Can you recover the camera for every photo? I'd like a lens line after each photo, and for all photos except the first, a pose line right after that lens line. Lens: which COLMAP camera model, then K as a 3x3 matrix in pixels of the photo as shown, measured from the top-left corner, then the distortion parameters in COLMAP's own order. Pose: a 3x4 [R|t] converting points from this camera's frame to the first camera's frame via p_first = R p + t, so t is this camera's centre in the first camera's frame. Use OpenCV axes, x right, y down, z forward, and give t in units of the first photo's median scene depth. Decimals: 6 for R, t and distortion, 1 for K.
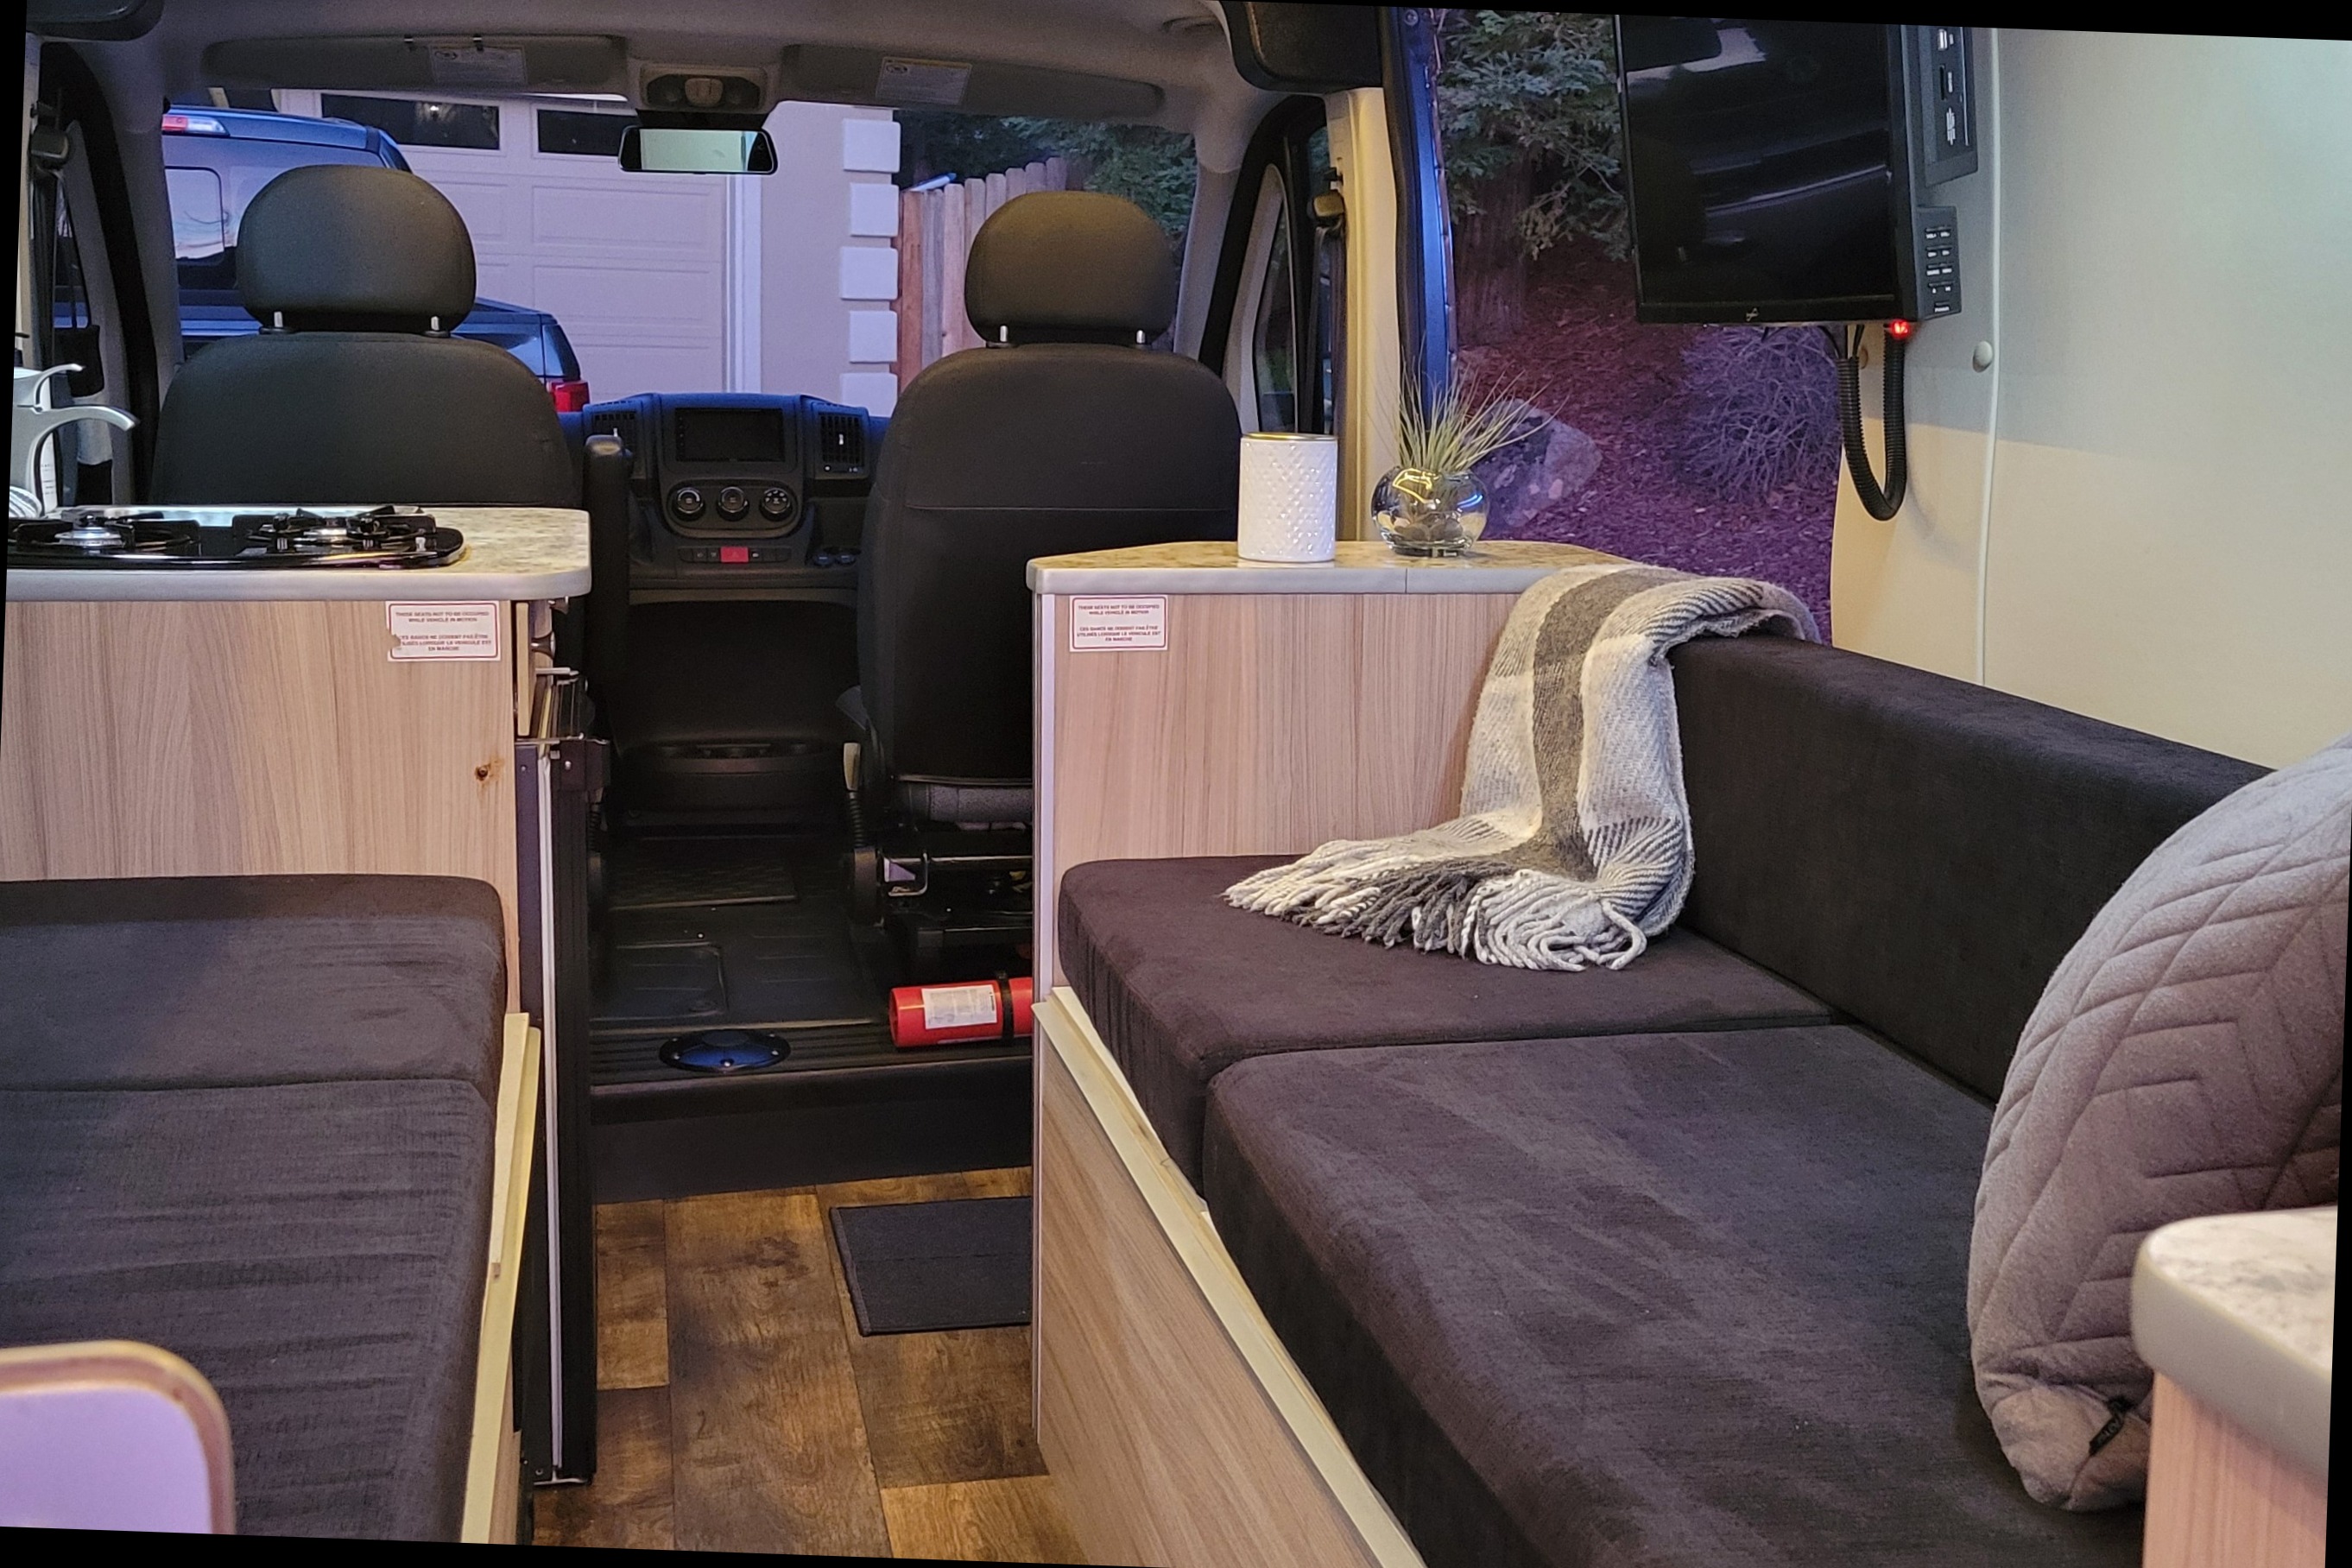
lens RADIAL K [[2650.7, 0, 1229.5], [0, 2650.7, 760.2], [0, 0, 1]] dist [0.049472, 0.010800]
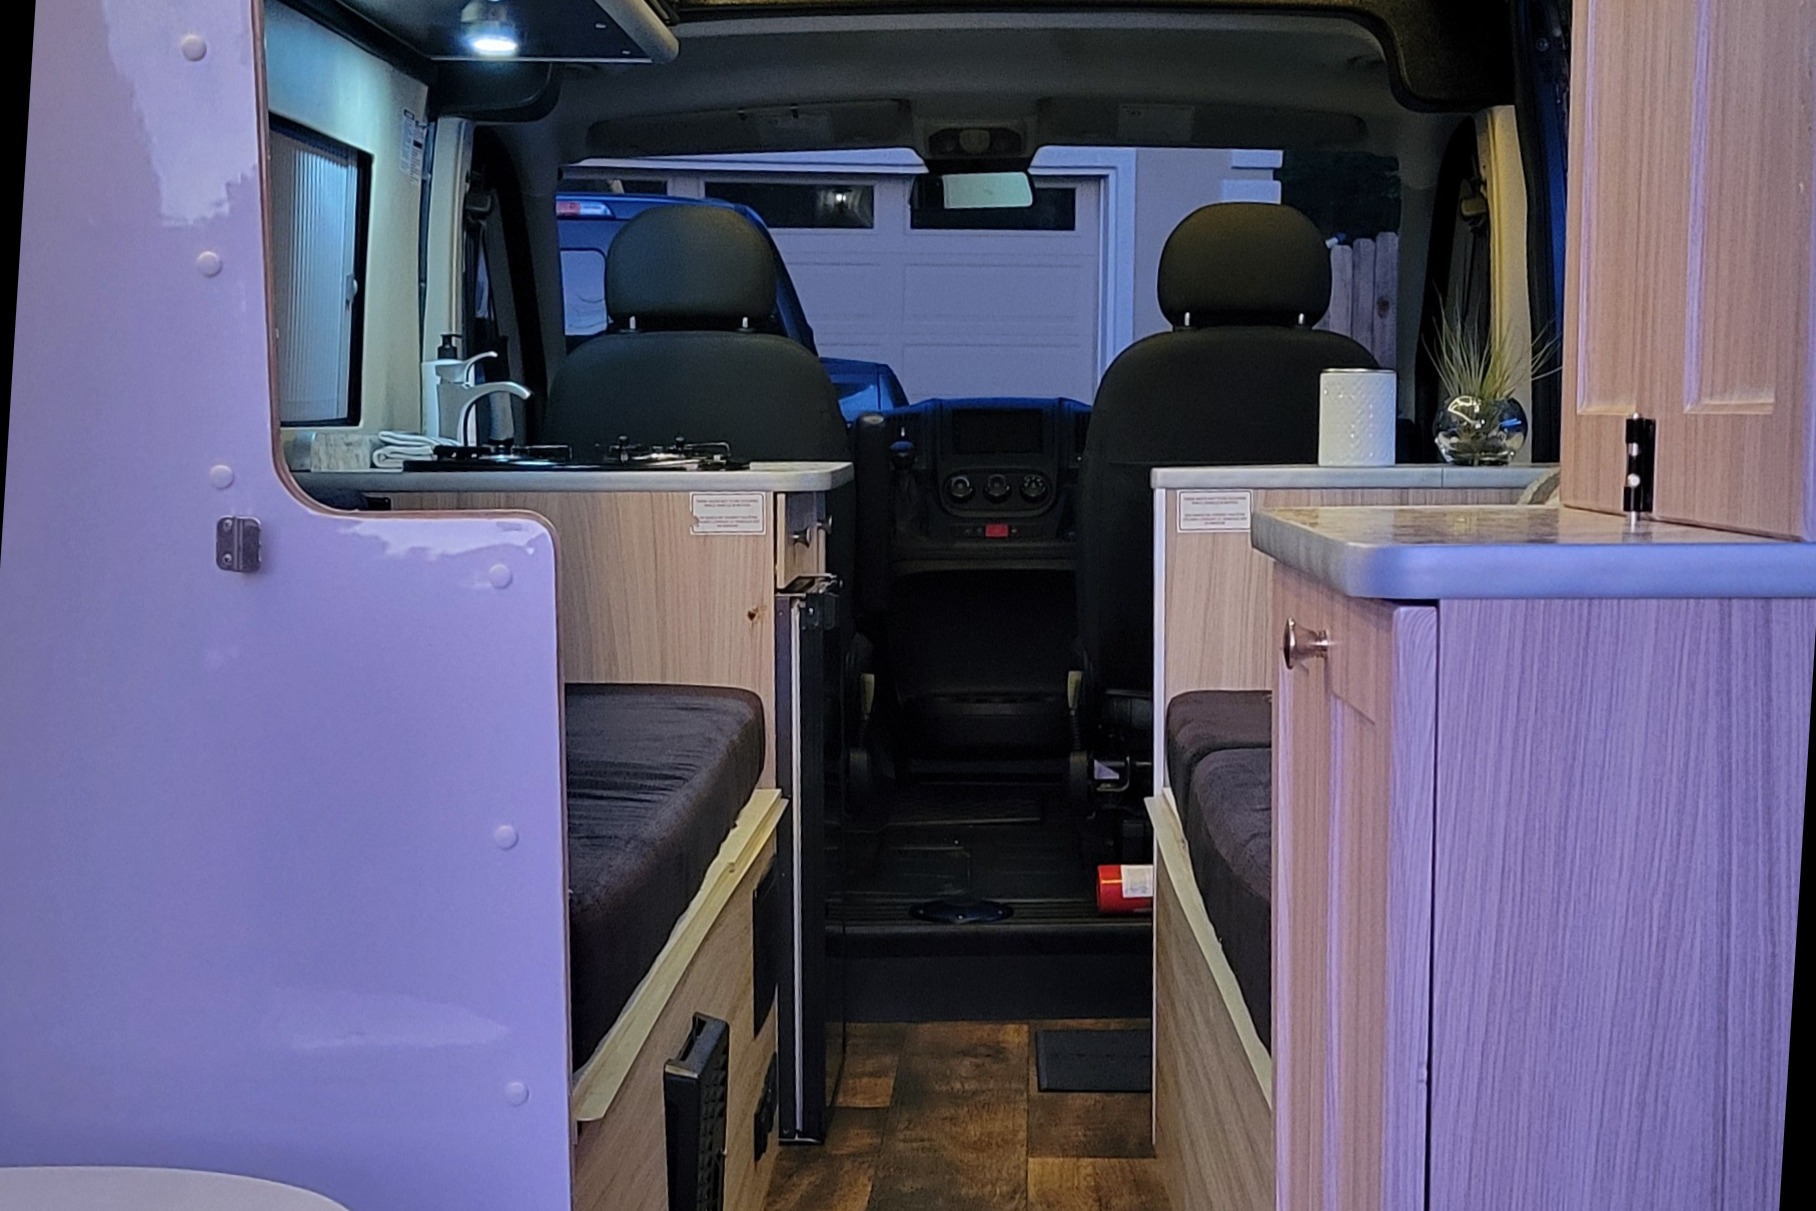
lens RADIAL K [[3071.6, 0, 903.8], [0, 3071.6, 806.5], [0, 0, 1]] dist [0.072625, 0.024682]
pose [[0.965501, 0.009002, -0.260244, 0.206182], [-0.019369, 0.999116, -0.037301, 0.153534], [0.259678, 0.041055, 0.964822, -0.508863]]
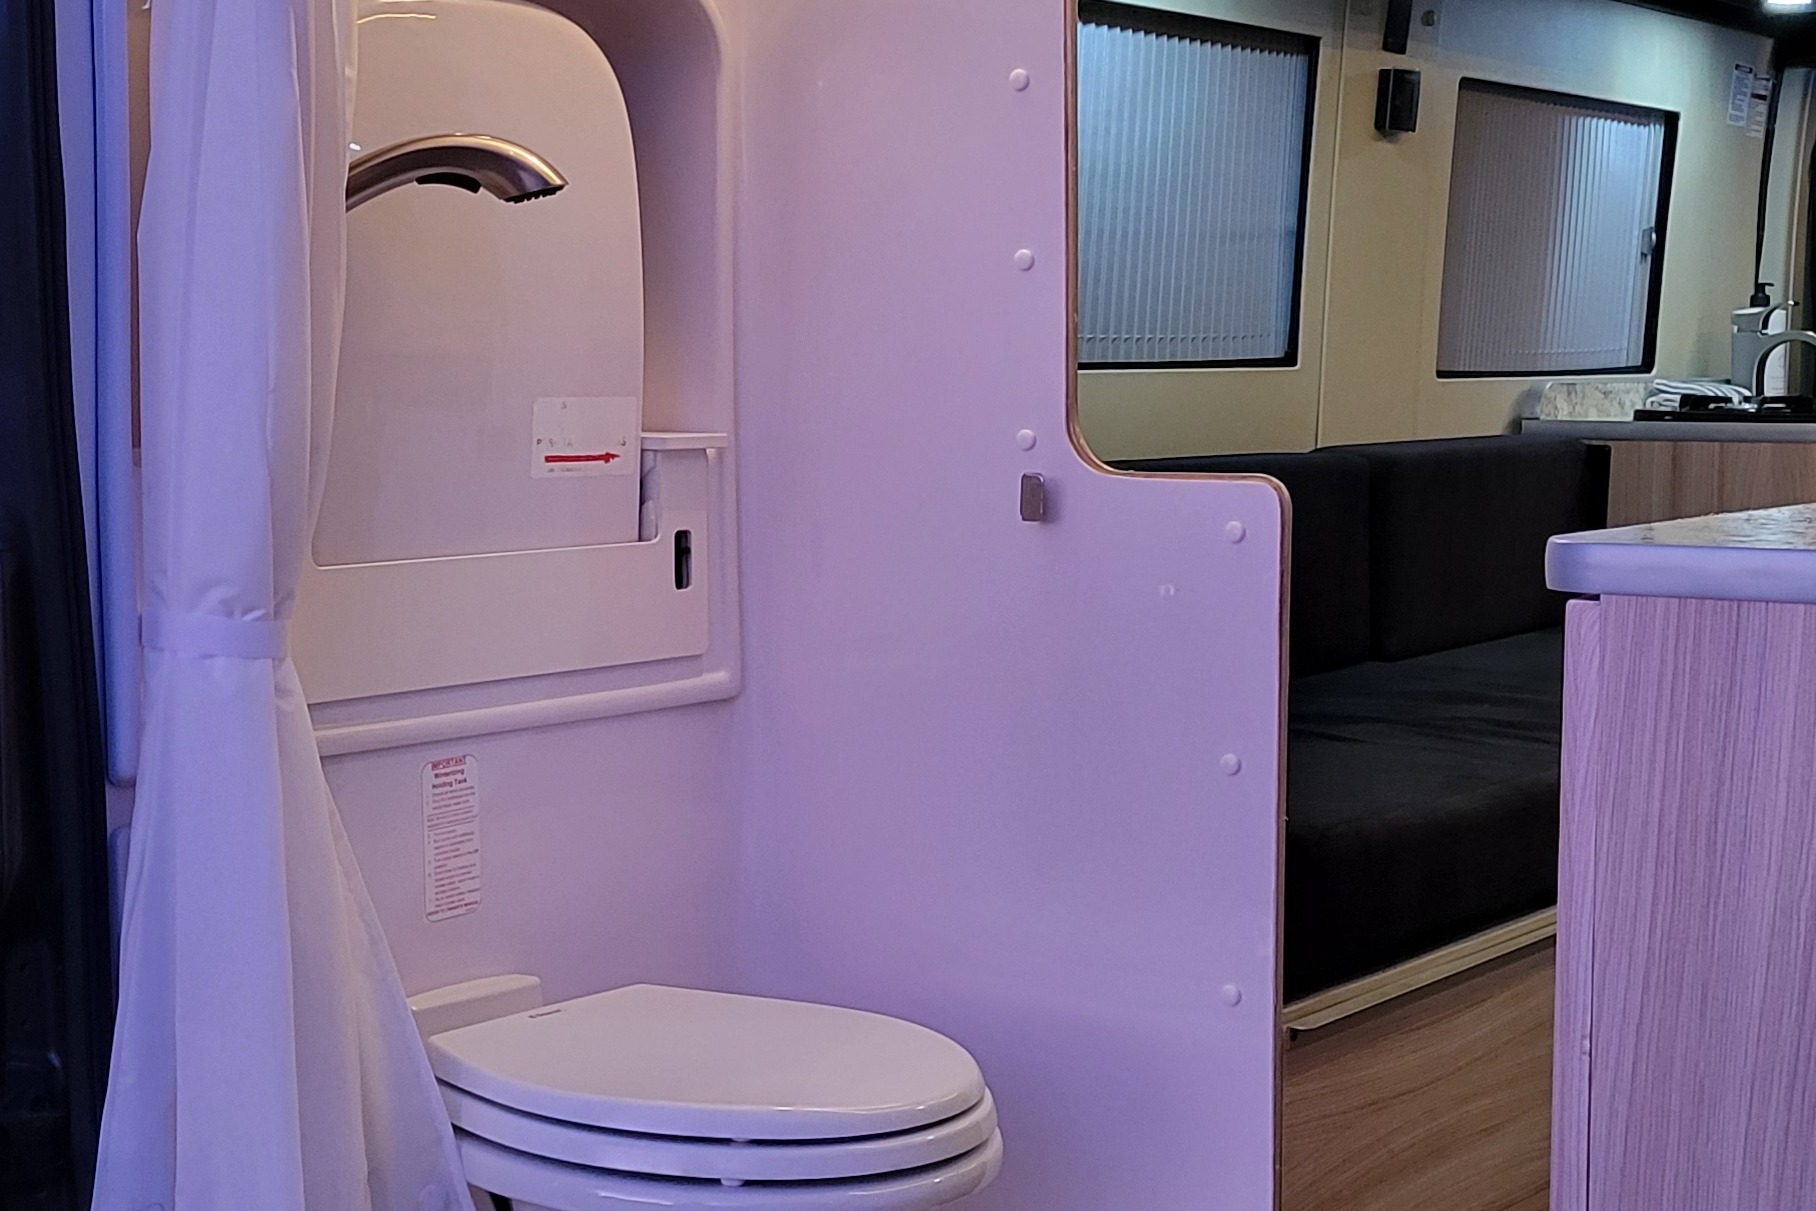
lens RADIAL K [[3080.7, 0, 908.0], [0, 3080.7, 605.5], [0, 0, 1]] dist [0.122360, -0.015673]
pose [[0.675448, 0.043839, -0.736103, 0.494057], [-0.108105, 0.993333, -0.040039, 0.133912], [0.729440, 0.106621, 0.675684, -0.444141]]
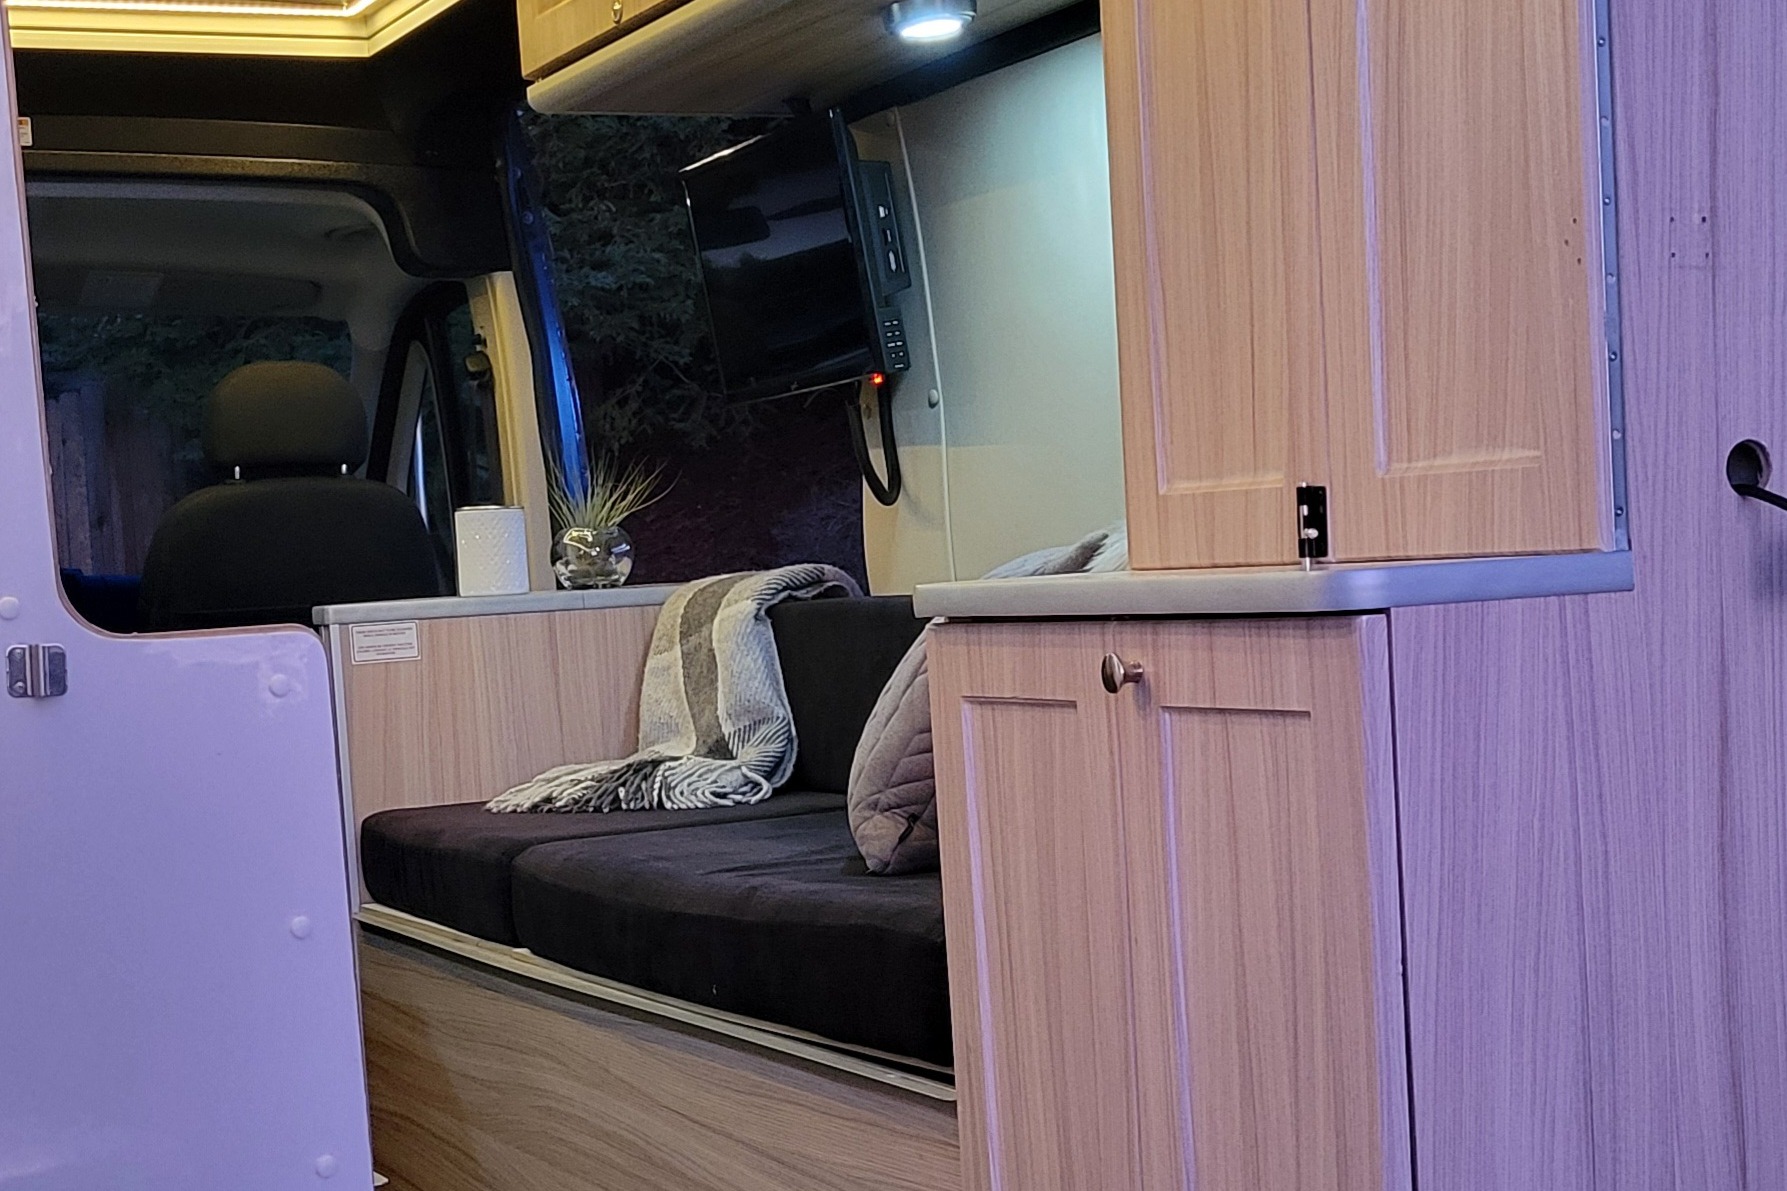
lens RADIAL K [[3067.5, 0, 957.3], [0, 3067.5, 766.5], [0, 0, 1]] dist [0.030842, 0.083347]
pose [[0.971859, -0.091808, 0.216936, -0.104845], [0.111897, 0.990315, -0.082187, 0.180154], [-0.207289, 0.104149, 0.972720, -0.641072]]
